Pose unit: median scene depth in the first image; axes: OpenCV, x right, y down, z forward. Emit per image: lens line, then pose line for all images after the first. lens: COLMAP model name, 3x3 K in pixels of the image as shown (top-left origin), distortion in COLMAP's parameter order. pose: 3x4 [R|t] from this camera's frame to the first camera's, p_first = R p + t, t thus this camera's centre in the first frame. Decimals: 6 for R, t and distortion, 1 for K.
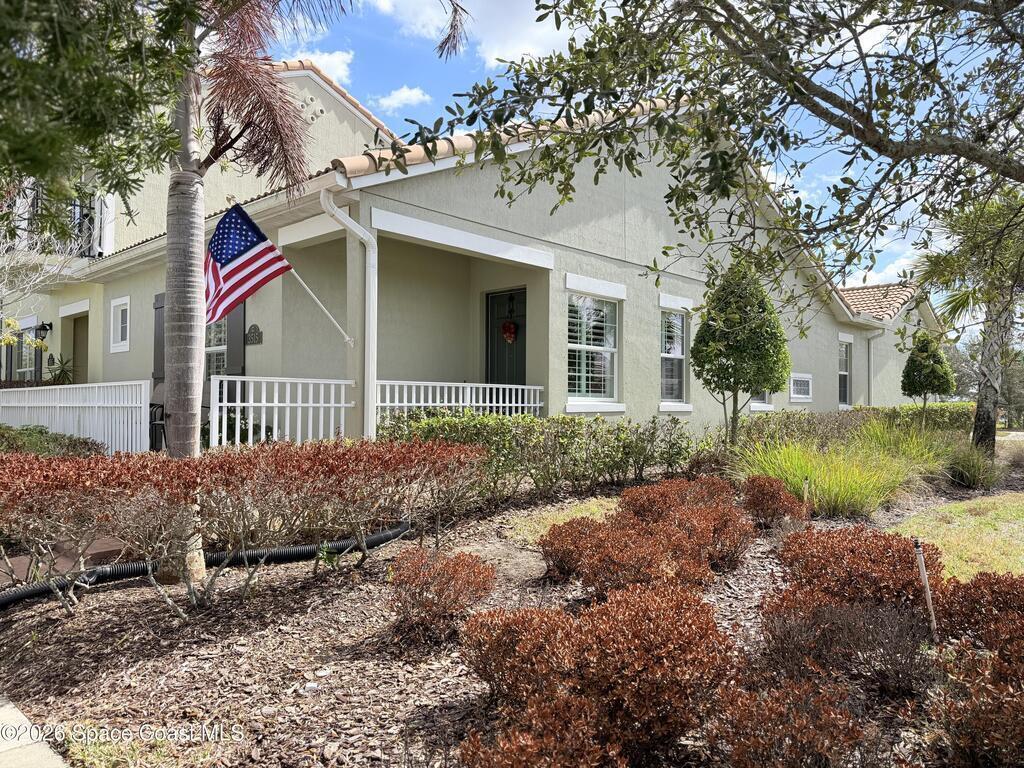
lens RADIAL K [[708.3, 0, 517.6], [0, 708.3, 392.8], [0, 0, 1]] dist [0.027649, -0.013532]
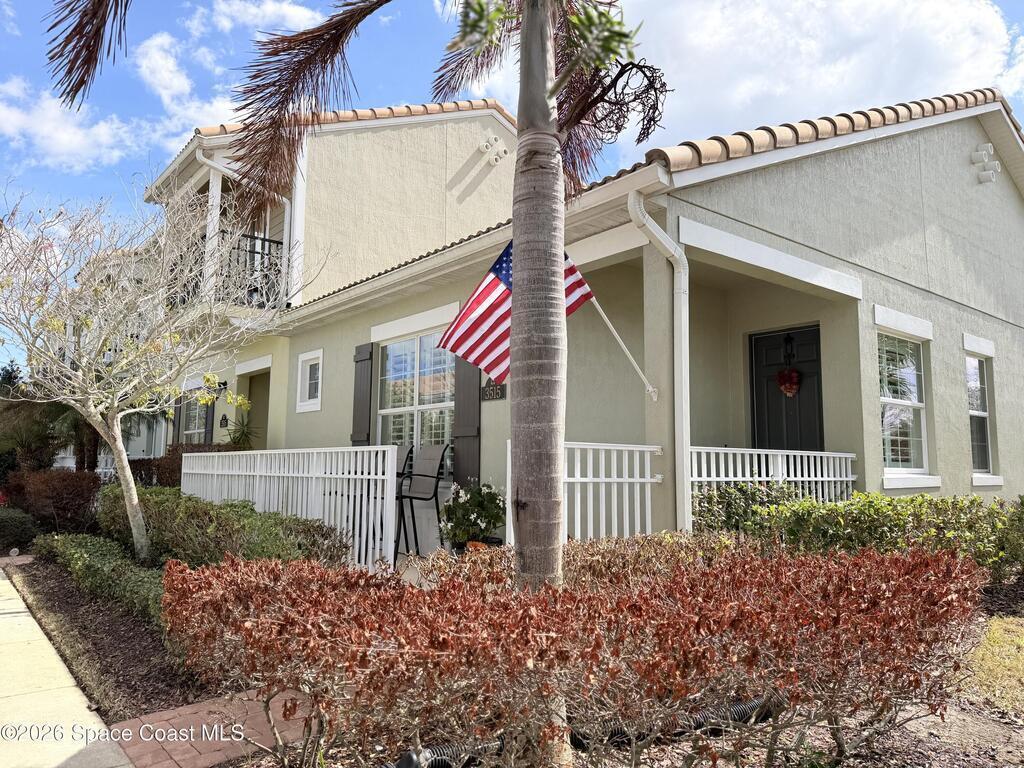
lens RADIAL K [[708.3, 0, 509.5], [0, 708.3, 381.1], [0, 0, 1]] dist [0.027649, -0.013532]
pose [[0.988965, -0.011556, -0.147701, -0.235758], [-0.003439, 0.994894, -0.100869, -0.008700], [0.148112, 0.100264, 0.983875, 0.213119]]
